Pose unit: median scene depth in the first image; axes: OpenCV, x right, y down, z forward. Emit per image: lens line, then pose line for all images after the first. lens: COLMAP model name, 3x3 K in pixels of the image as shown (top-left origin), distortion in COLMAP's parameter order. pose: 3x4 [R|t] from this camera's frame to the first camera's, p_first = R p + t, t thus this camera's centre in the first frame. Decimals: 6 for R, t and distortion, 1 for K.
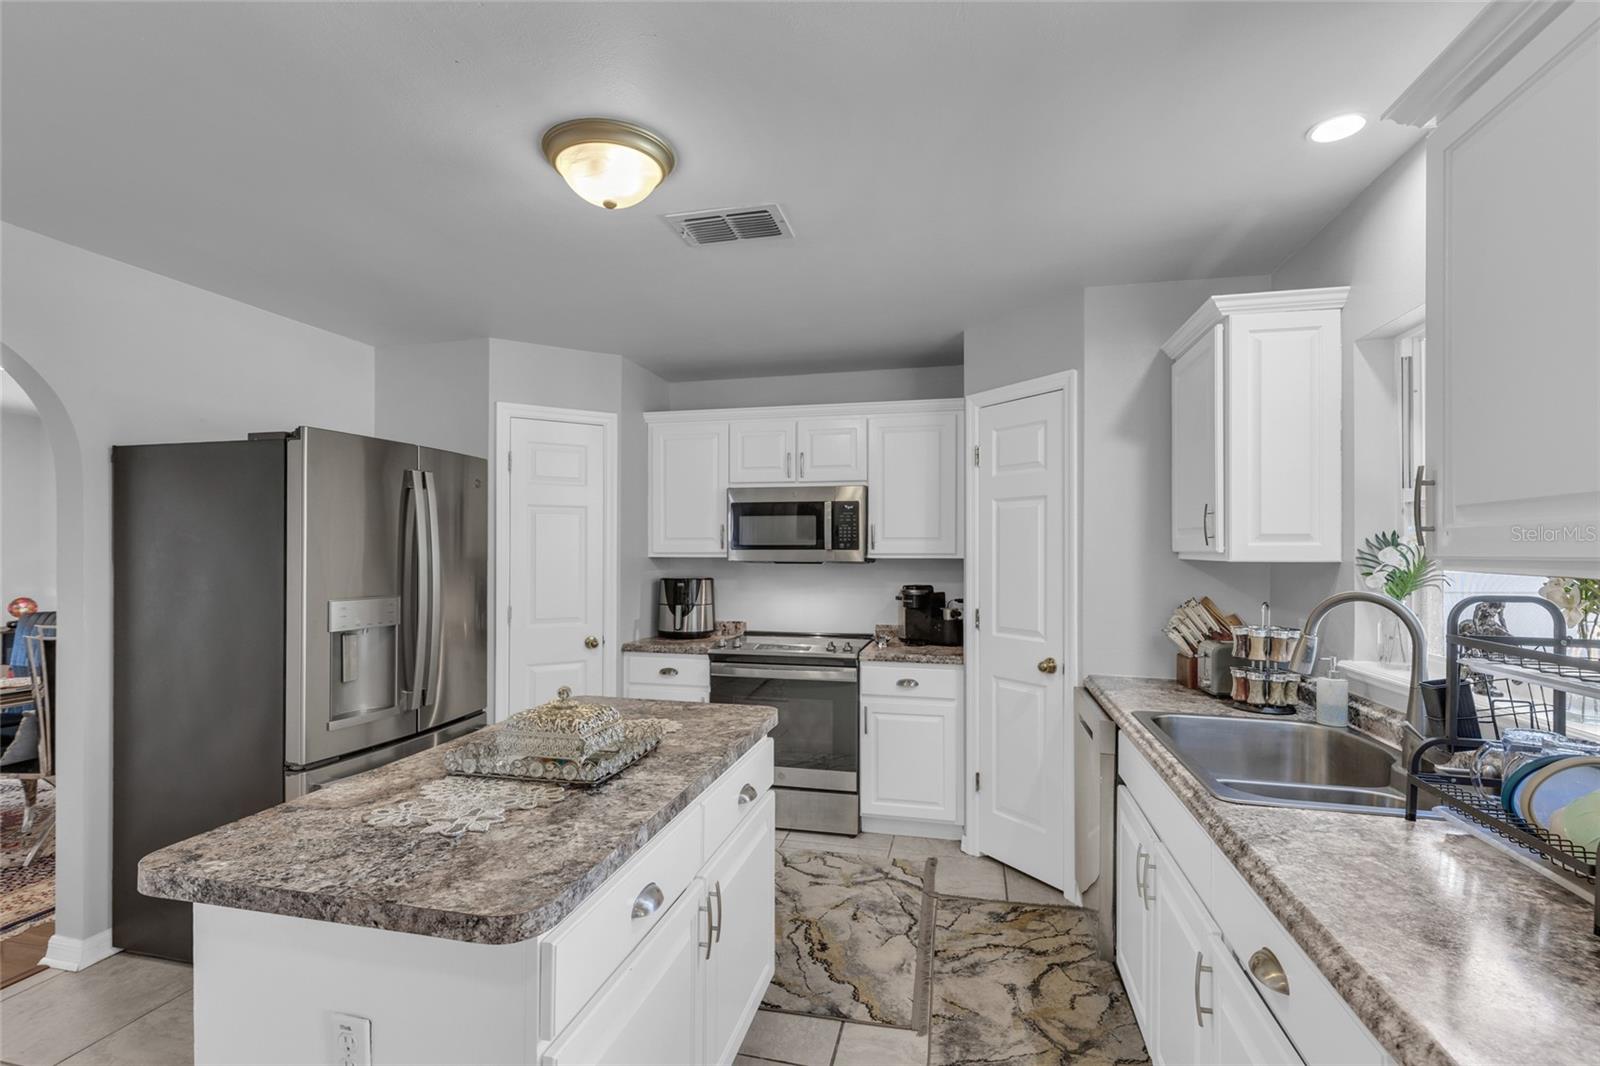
lens RADIAL K [[748.2, 0, 786.1], [0, 748.2, 547.2], [0, 0, 1]] dist [0.007525, -0.001676]
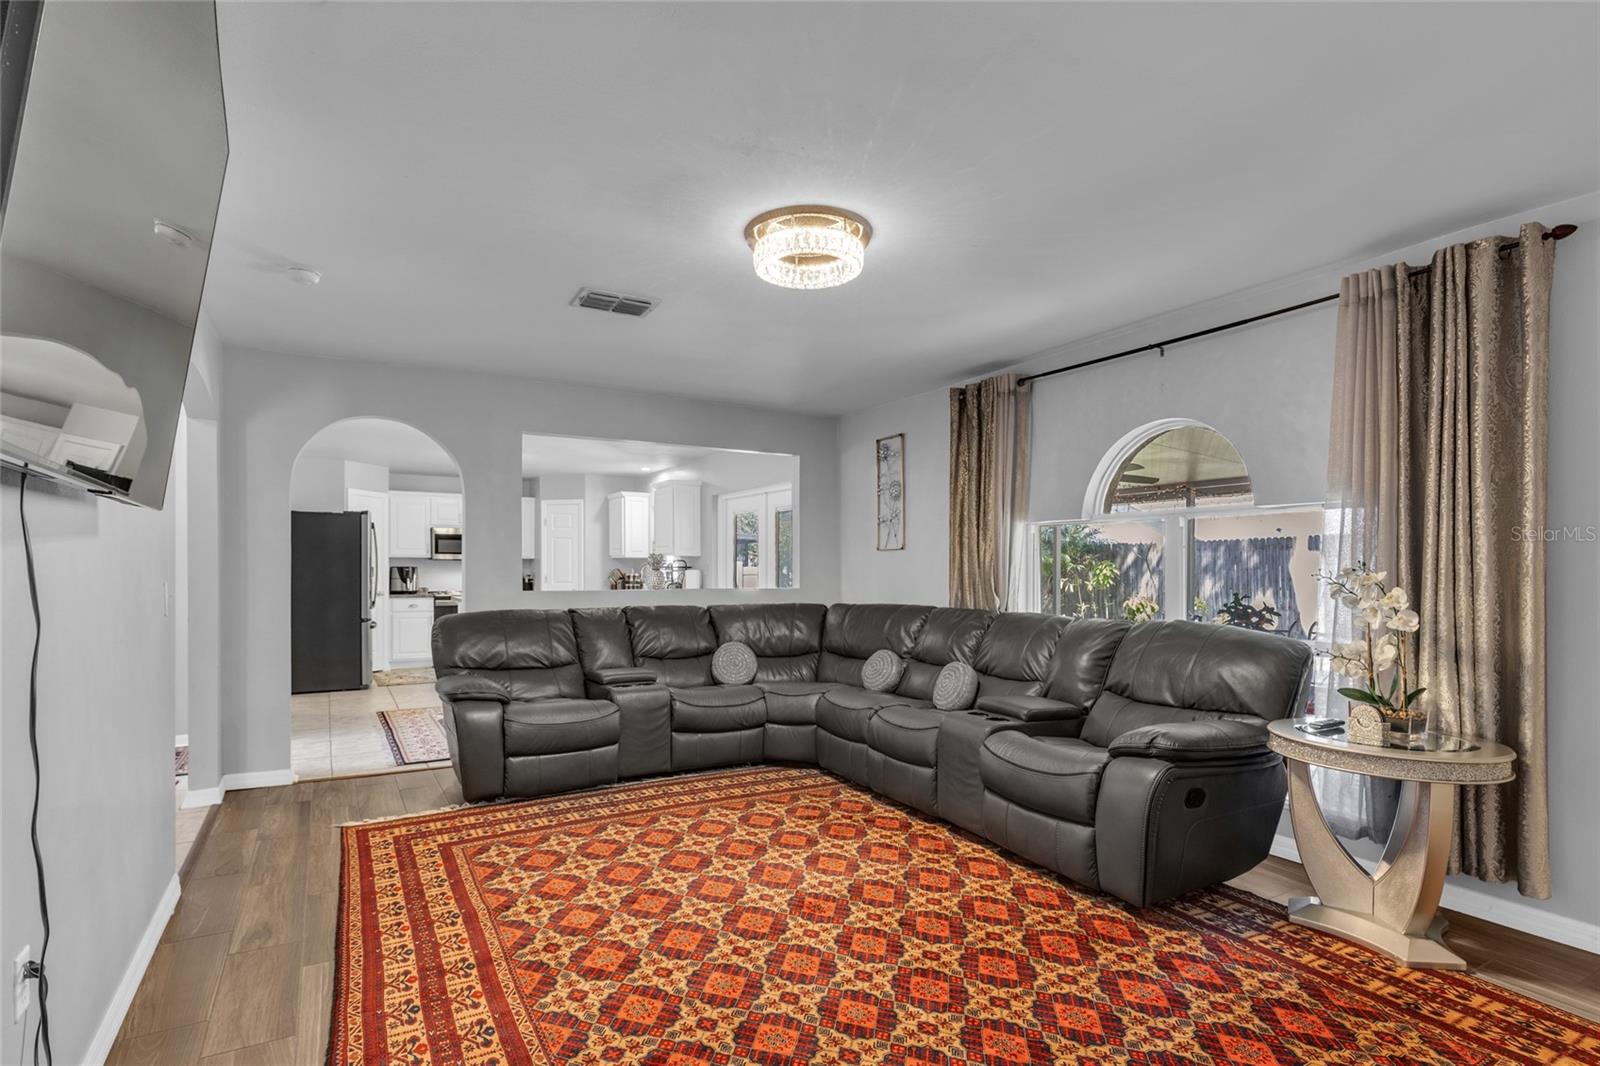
lens RADIAL K [[748.2, 0, 784.5], [0, 748.2, 564.9], [0, 0, 1]] dist [0.007525, -0.001676]
pose [[0.703578, 0.004667, 0.710603, -1.248904], [-0.005296, 0.999985, -0.001324, 0.045211], [-0.710598, -0.002832, 0.703592, -1.831586]]
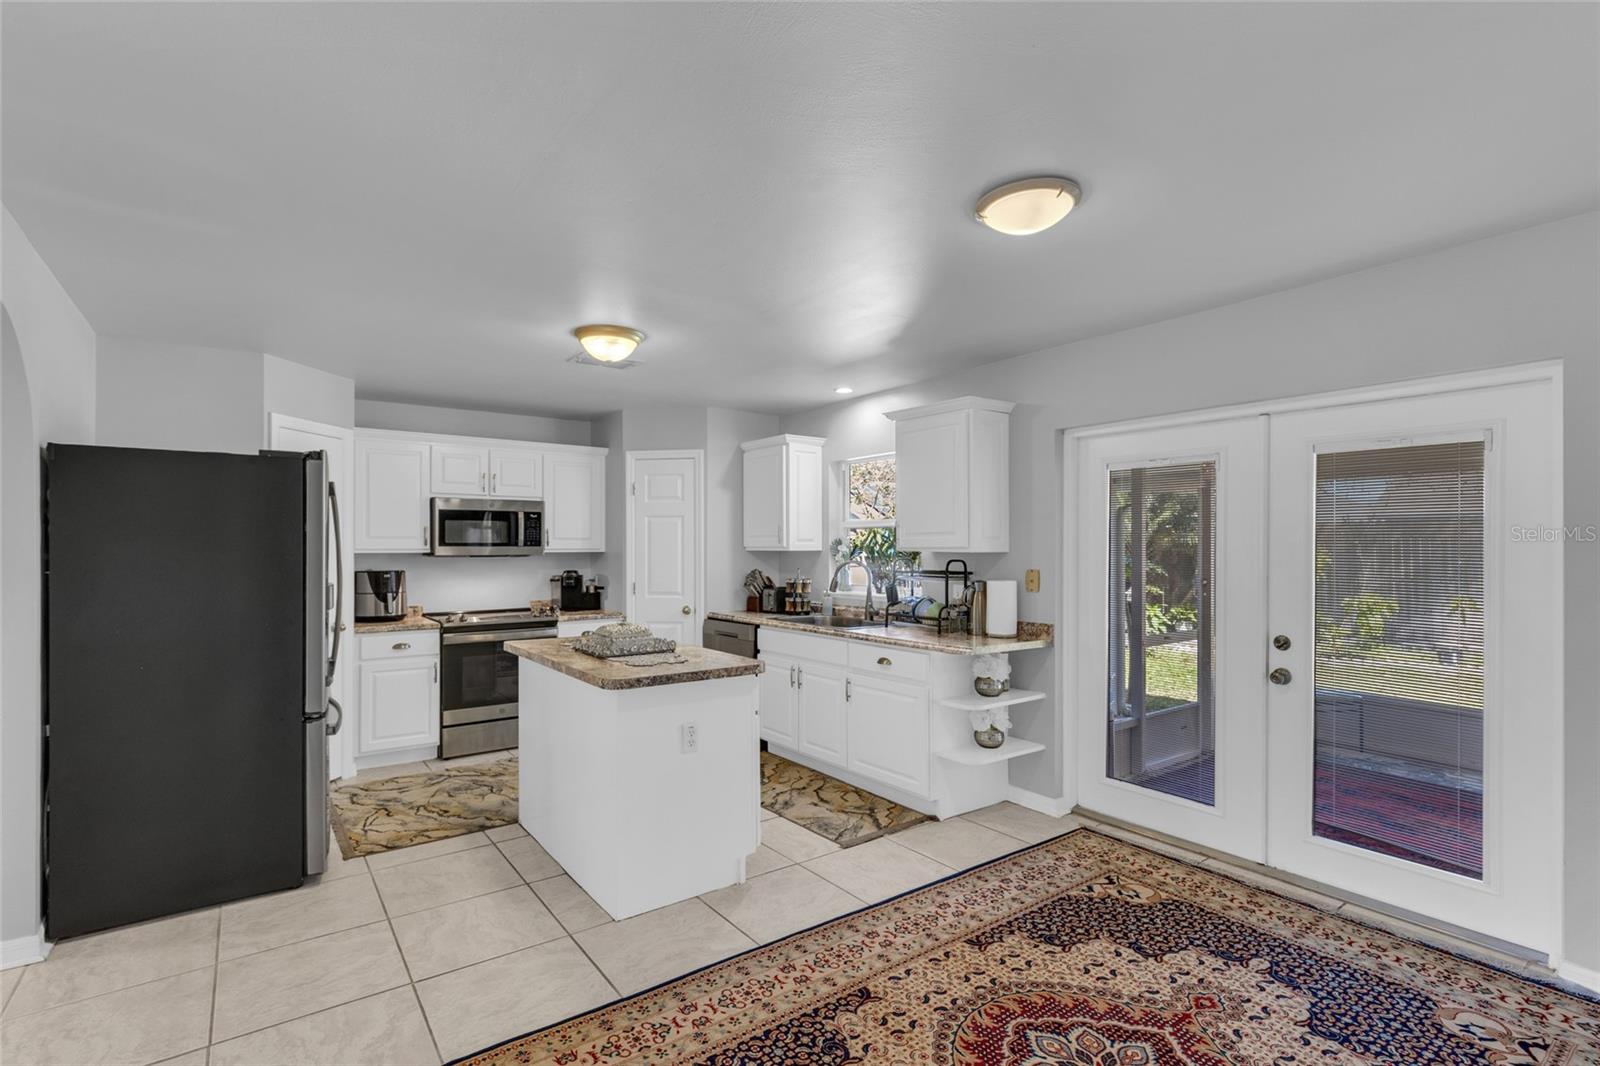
lens RADIAL K [[748.2, 0, 785.5], [0, 748.2, 542.5], [0, 0, 1]] dist [0.007525, -0.001676]
pose [[0.645286, 0.002981, 0.763935, -0.856439], [0.000447, 0.999991, -0.004280, 0.002836], [-0.763941, 0.003103, 0.645279, -0.340527]]
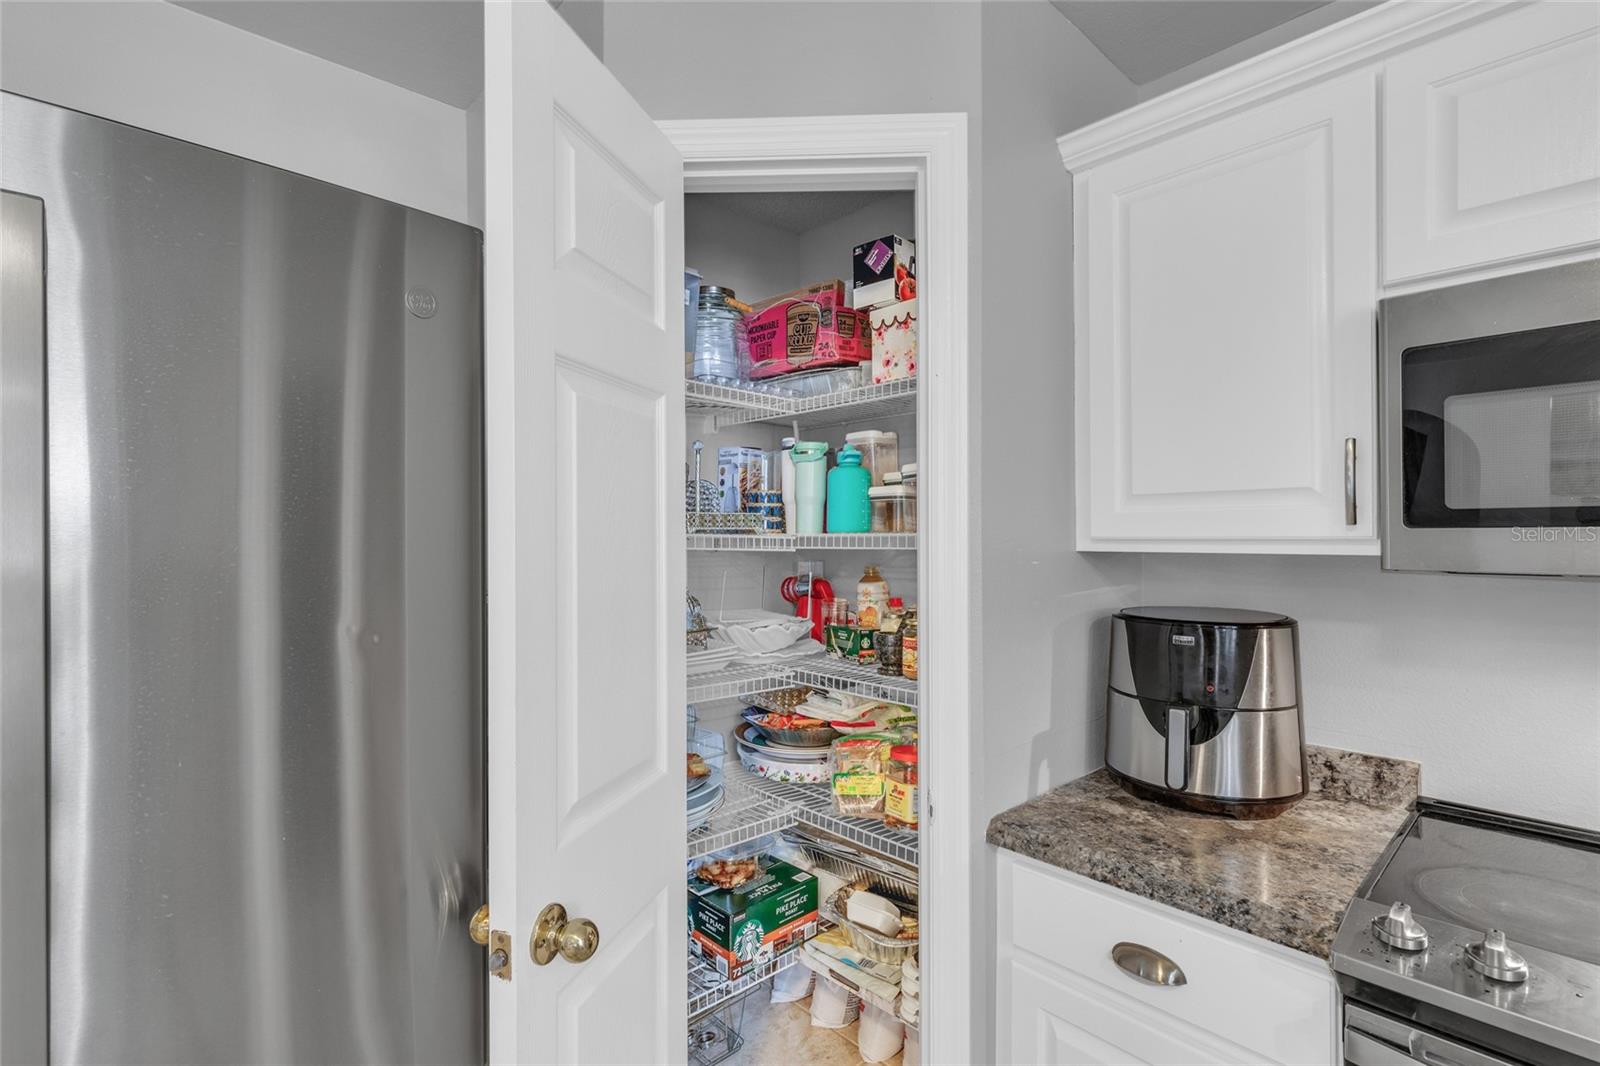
lens RADIAL K [[748.2, 0, 797.7], [0, 748.2, 529.1], [0, 0, 1]] dist [0.007525, -0.001676]
pose [[0.836699, -0.009052, -0.547588, -0.136926], [0.008034, 0.999959, -0.004255, 0.004037], [0.547604, -0.000839, 0.836737, 0.858128]]
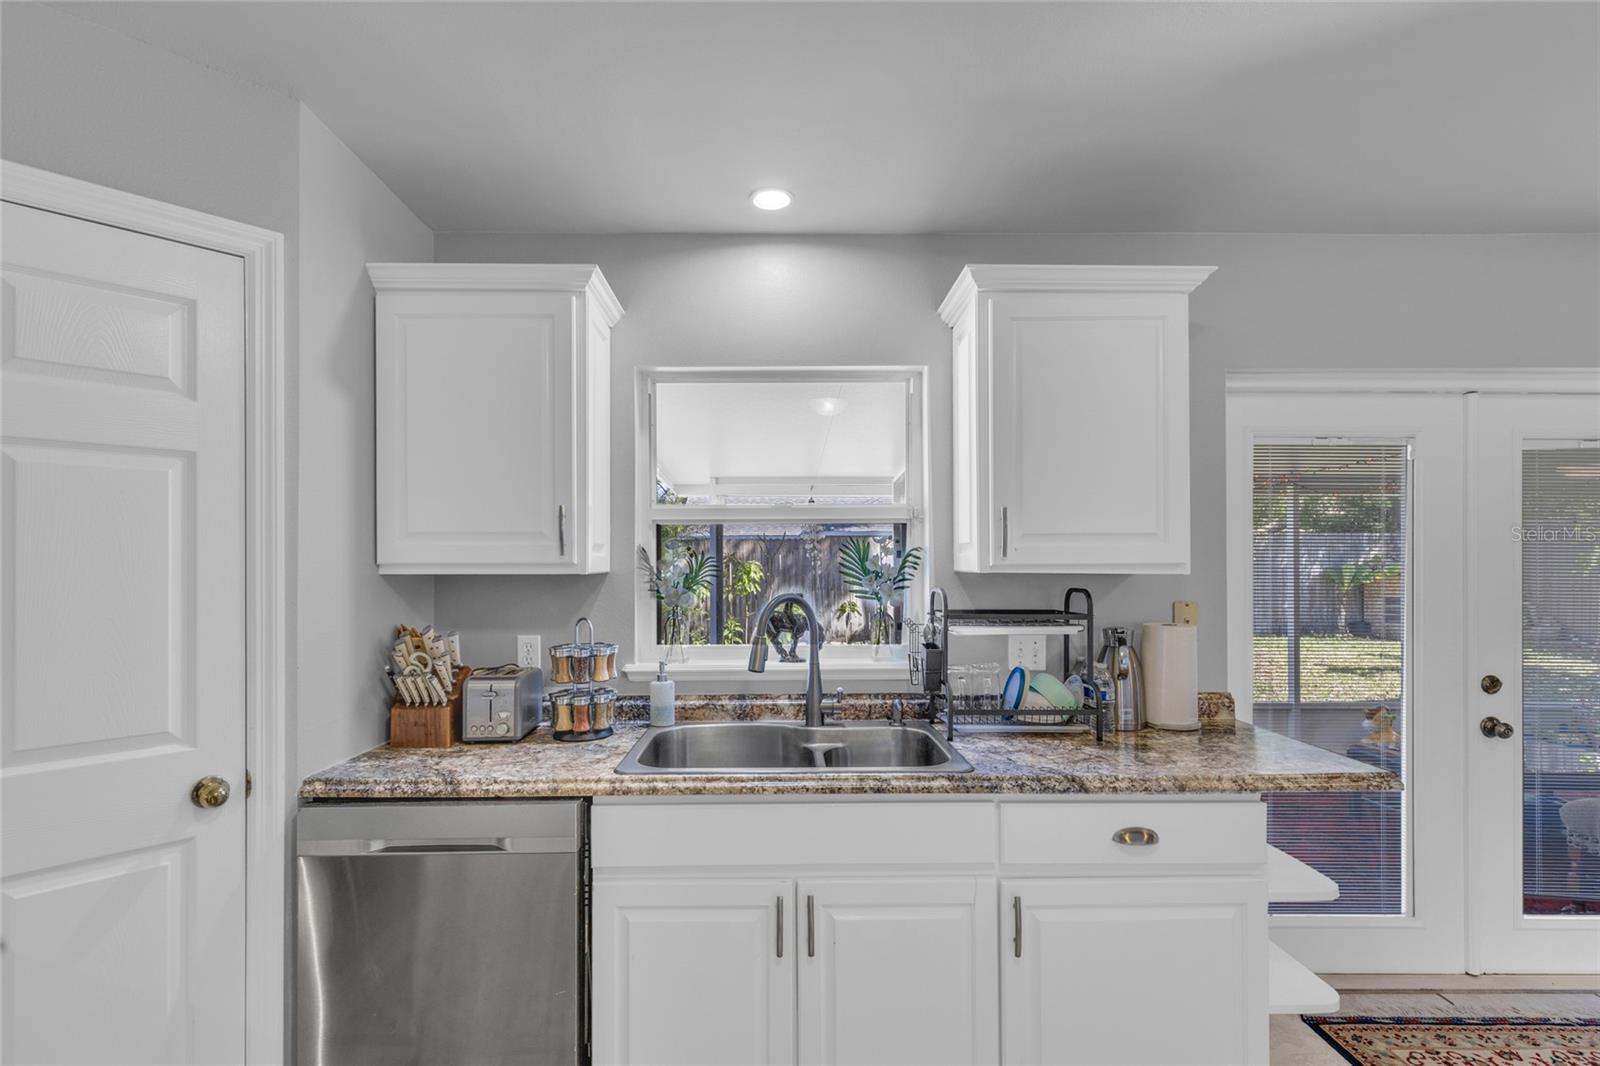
lens RADIAL K [[748.2, 0, 790.2], [0, 748.2, 557.4], [0, 0, 1]] dist [0.007525, -0.001676]
pose [[-0.246308, 0.001530, 0.969190, -0.231775], [-0.000499, 0.999998, -0.001706, 0.000605], [-0.969192, -0.000904, -0.246307, 0.731944]]
